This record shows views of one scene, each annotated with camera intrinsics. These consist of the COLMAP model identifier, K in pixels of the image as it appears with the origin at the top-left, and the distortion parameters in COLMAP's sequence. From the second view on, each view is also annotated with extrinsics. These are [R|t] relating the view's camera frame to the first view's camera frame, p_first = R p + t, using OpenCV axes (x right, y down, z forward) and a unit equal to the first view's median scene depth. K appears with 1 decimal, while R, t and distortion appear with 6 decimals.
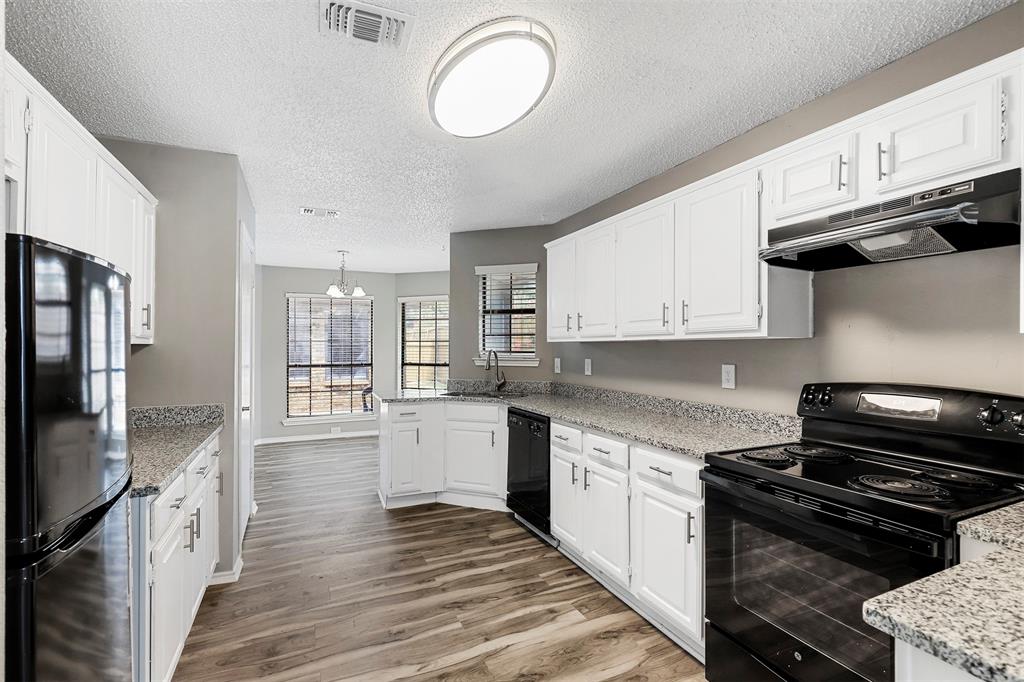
lens RADIAL K [[466.4, 0, 514.2], [0, 466.4, 343.7], [0, 0, 1]] dist [-0.002949, 0.000275]
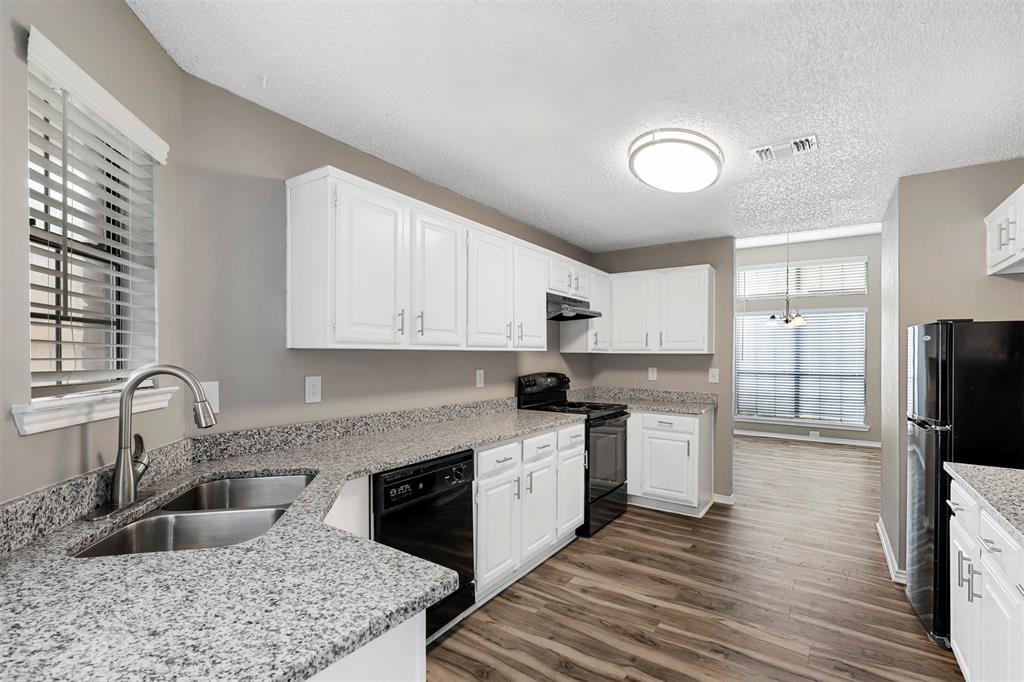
lens RADIAL K [[466.4, 0, 511.4], [0, 466.4, 349.2], [0, 0, 1]] dist [-0.002949, 0.000275]
pose [[-0.518103, 0.011704, 0.855238, -0.744629], [-0.007465, 0.999806, -0.018205, 0.008904], [-0.855286, -0.015816, -0.517915, 1.623446]]
